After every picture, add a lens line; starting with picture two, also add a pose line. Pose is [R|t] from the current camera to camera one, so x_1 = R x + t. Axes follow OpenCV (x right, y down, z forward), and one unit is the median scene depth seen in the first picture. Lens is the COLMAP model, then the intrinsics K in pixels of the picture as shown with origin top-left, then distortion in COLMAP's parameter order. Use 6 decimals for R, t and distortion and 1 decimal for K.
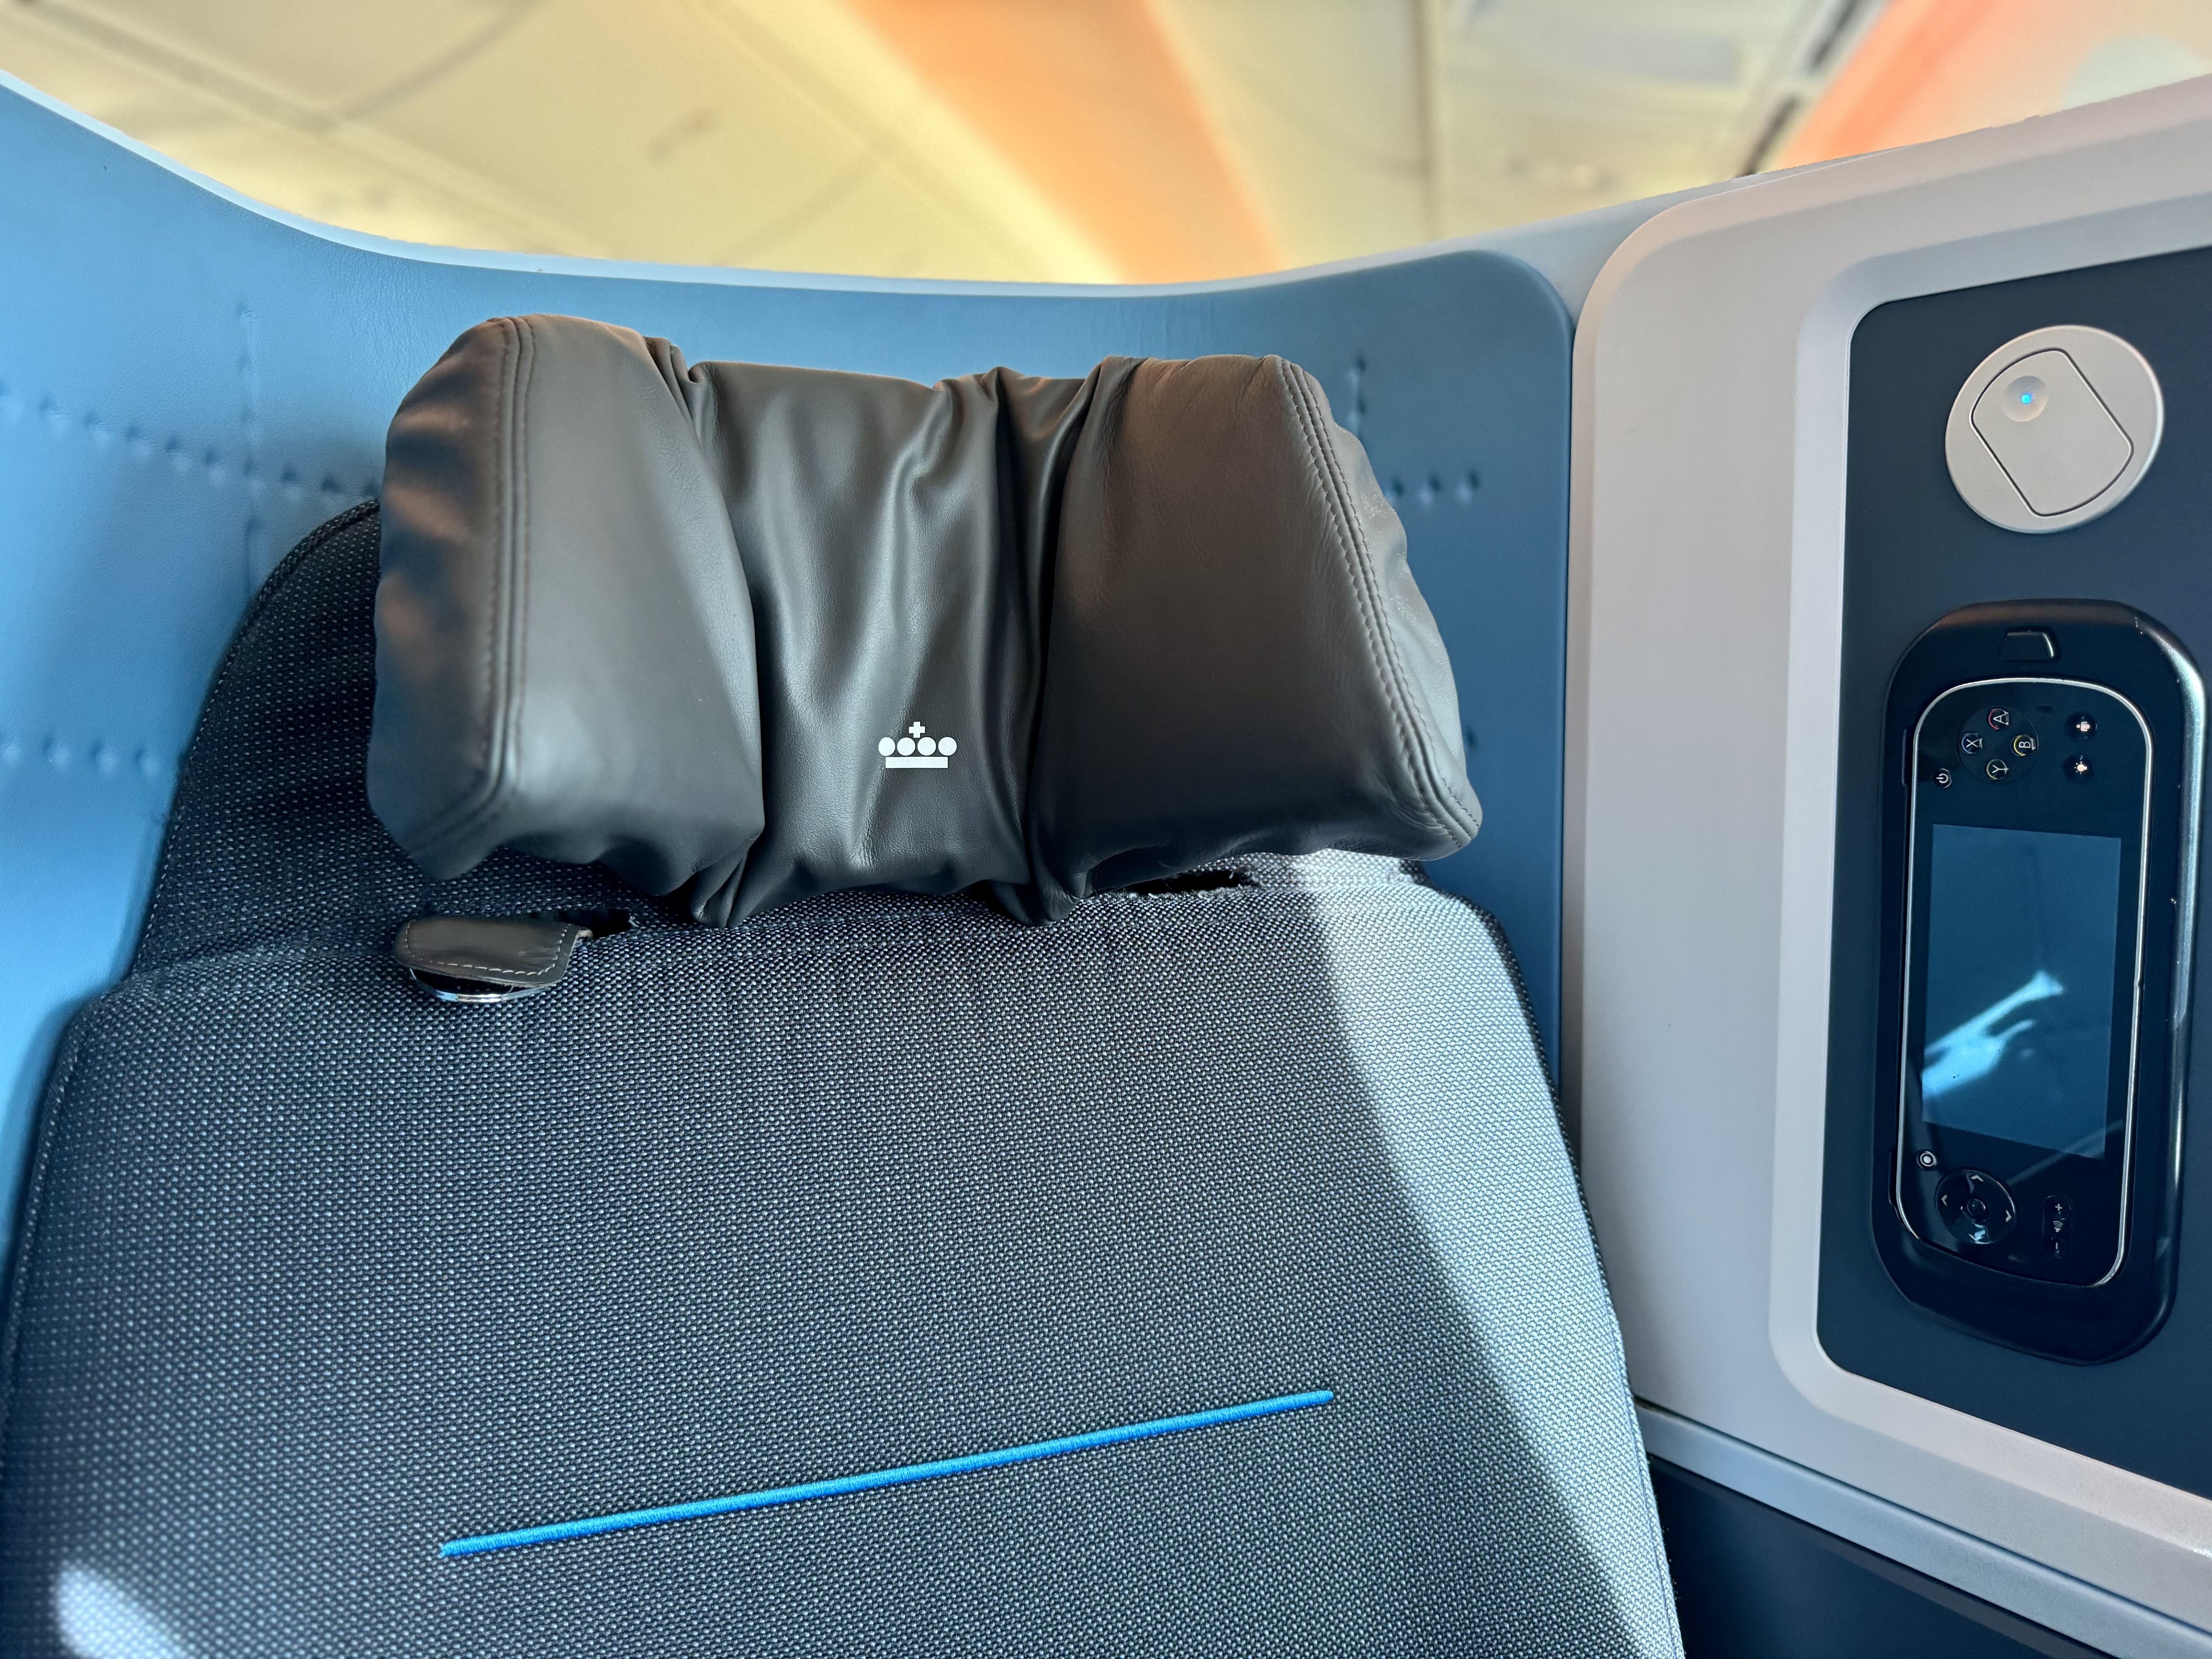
lens RADIAL K [[1504.0, 0, 1175.5], [0, 1504.0, 806.7], [0, 0, 1]] dist [0.003213, -0.039891]
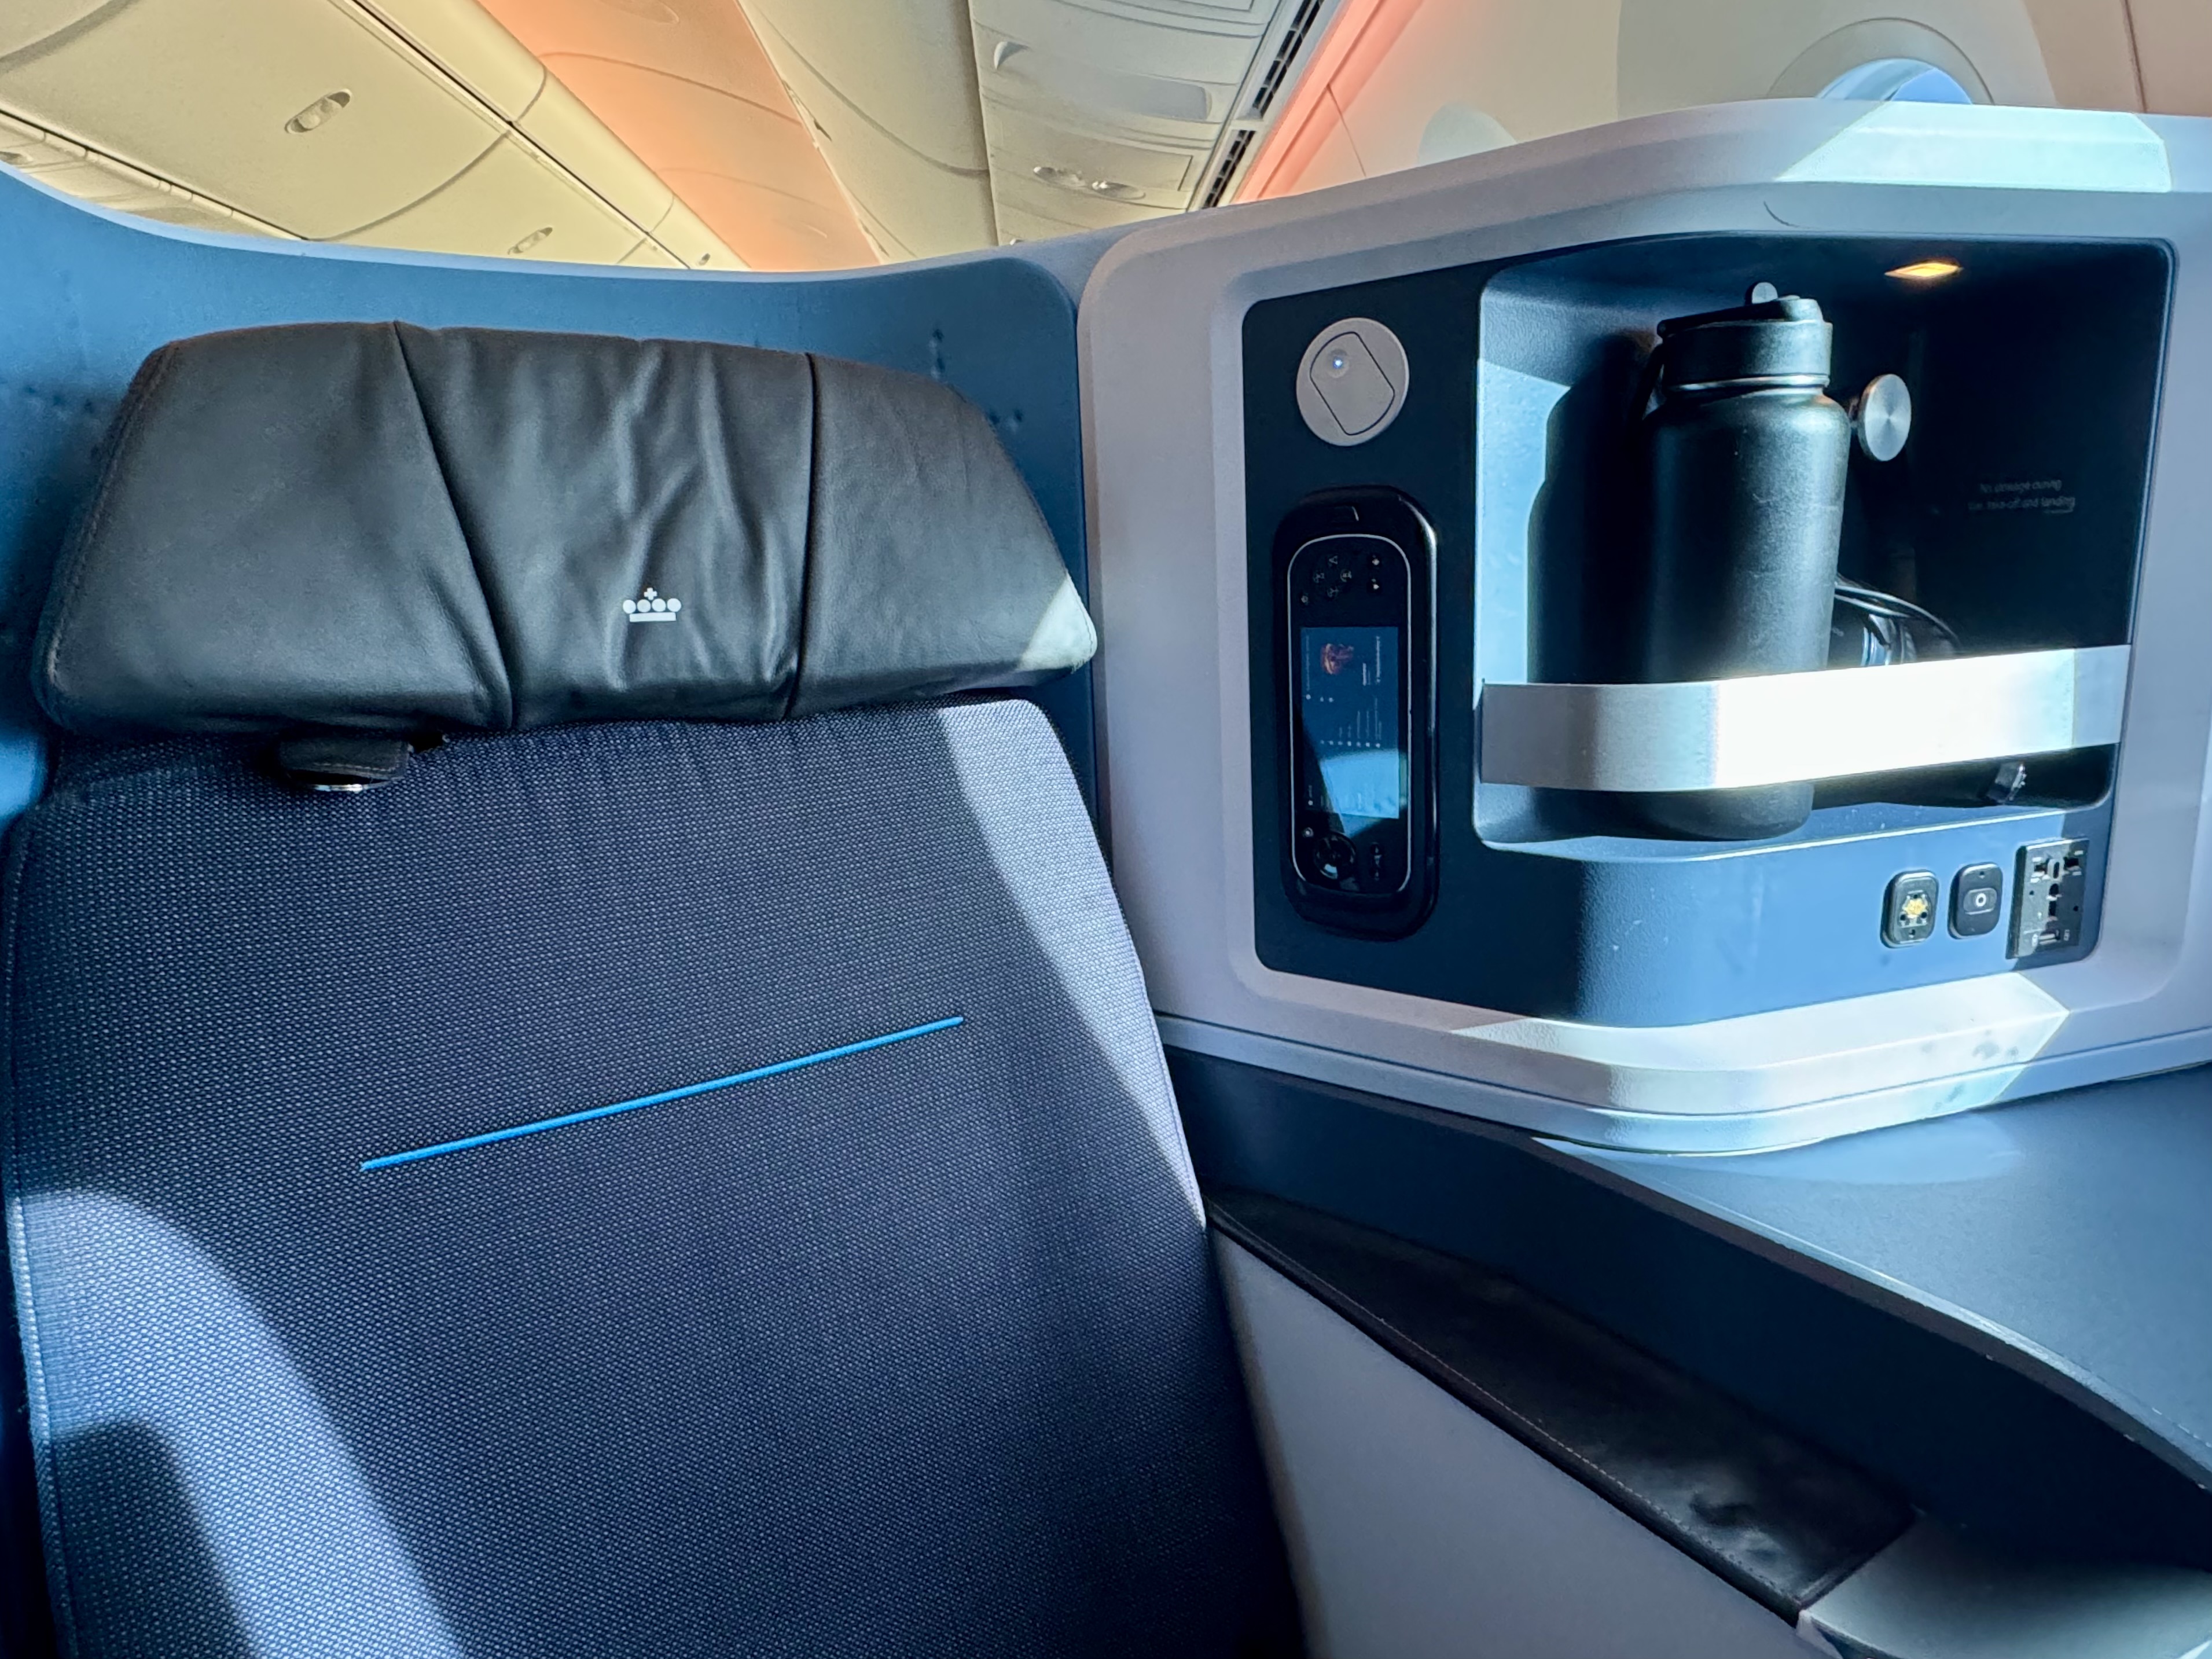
lens RADIAL K [[1222.7, 0, 1106.0], [0, 1222.7, 829.5], [0, 0, 1]] dist [-0.016483, -0.000716]
pose [[0.971057, -0.075282, 0.226675, -0.025651], [0.051462, 0.992684, 0.109226, 0.070127], [-0.233240, -0.094400, 0.967826, -0.260074]]
